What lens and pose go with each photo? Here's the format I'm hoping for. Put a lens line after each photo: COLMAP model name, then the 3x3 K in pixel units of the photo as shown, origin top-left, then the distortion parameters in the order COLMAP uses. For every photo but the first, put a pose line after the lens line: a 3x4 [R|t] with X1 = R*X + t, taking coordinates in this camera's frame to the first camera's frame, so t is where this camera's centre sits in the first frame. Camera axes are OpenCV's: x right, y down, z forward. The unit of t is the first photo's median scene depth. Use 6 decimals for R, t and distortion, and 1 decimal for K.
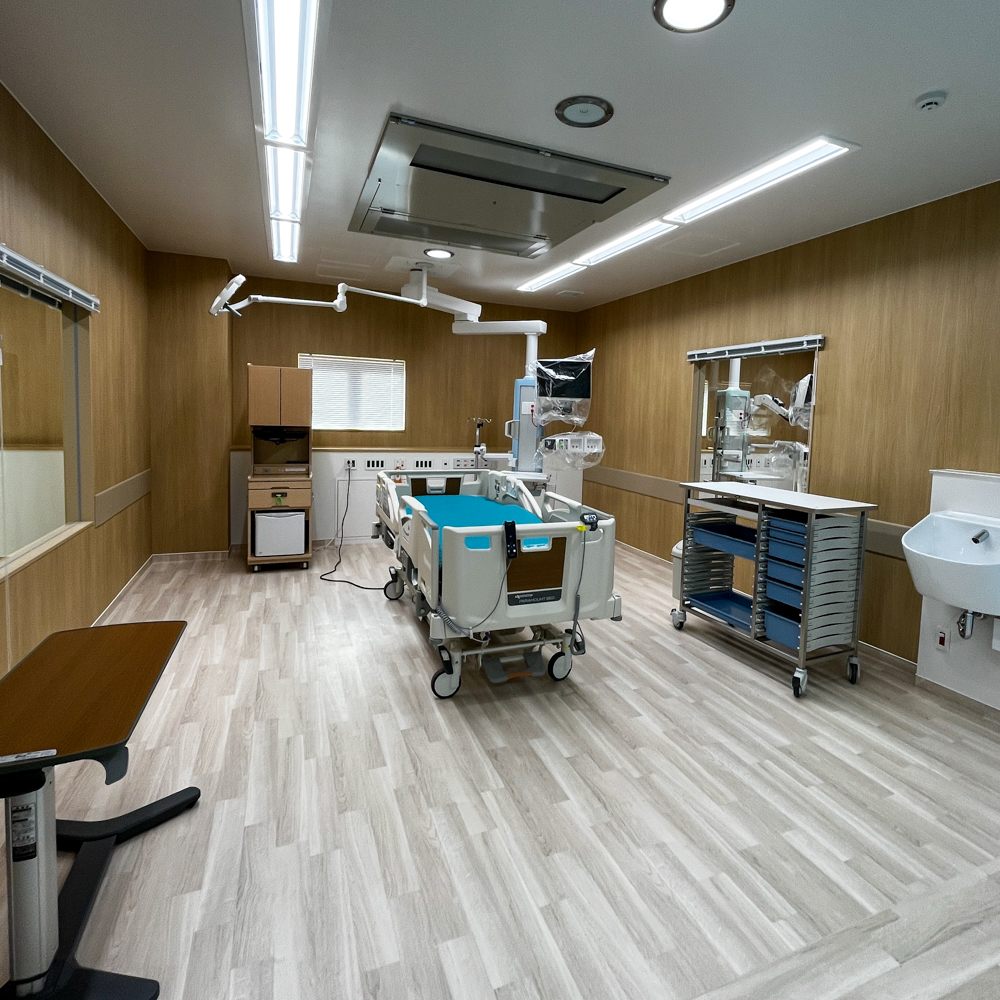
lens RADIAL K [[559.7, 0, 546.0], [0, 559.7, 457.7], [0, 0, 1]] dist [-0.000054, -0.000113]
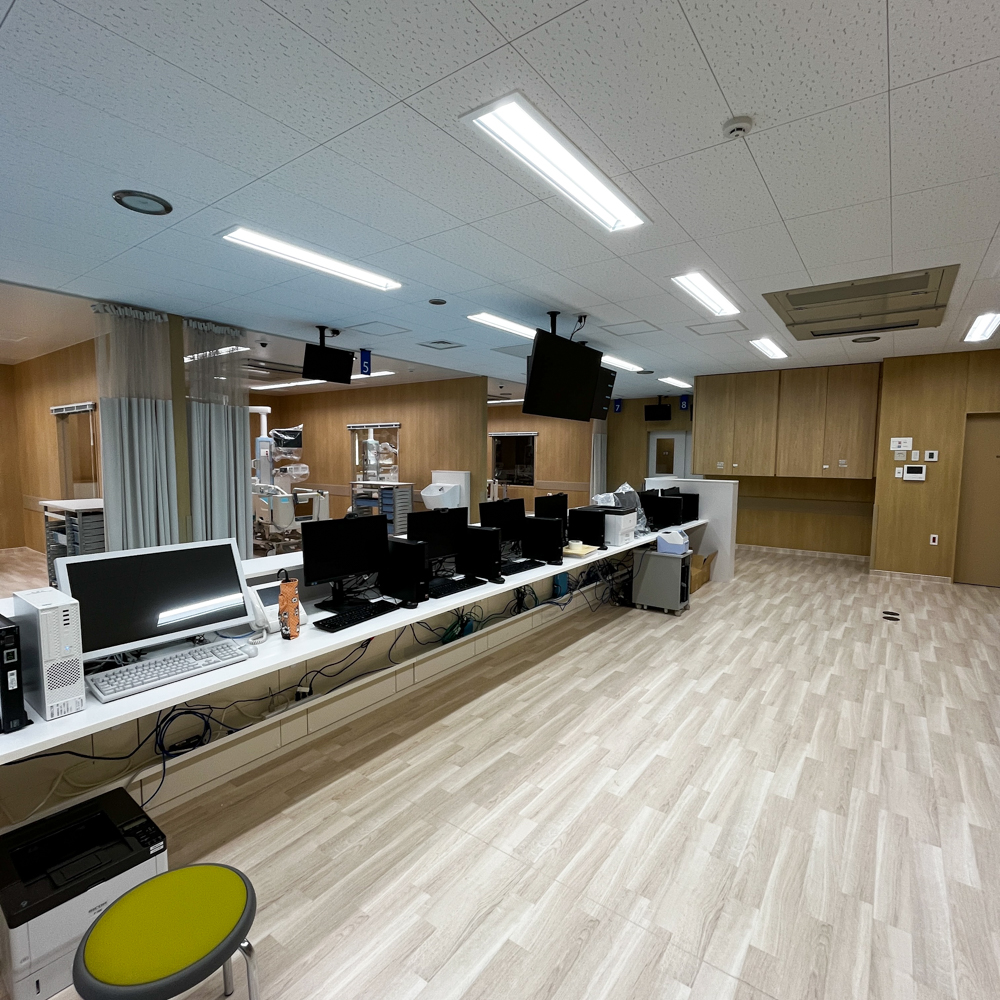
lens RADIAL K [[559.7, 0, 501.9], [0, 559.7, 501.1], [0, 0, 1]] dist [-0.000054, -0.000113]
pose [[0.863880, -0.067288, 0.499183, -0.322528], [0.058990, 0.997733, 0.032404, 0.067345], [-0.500232, 0.001453, 0.865890, -1.146259]]
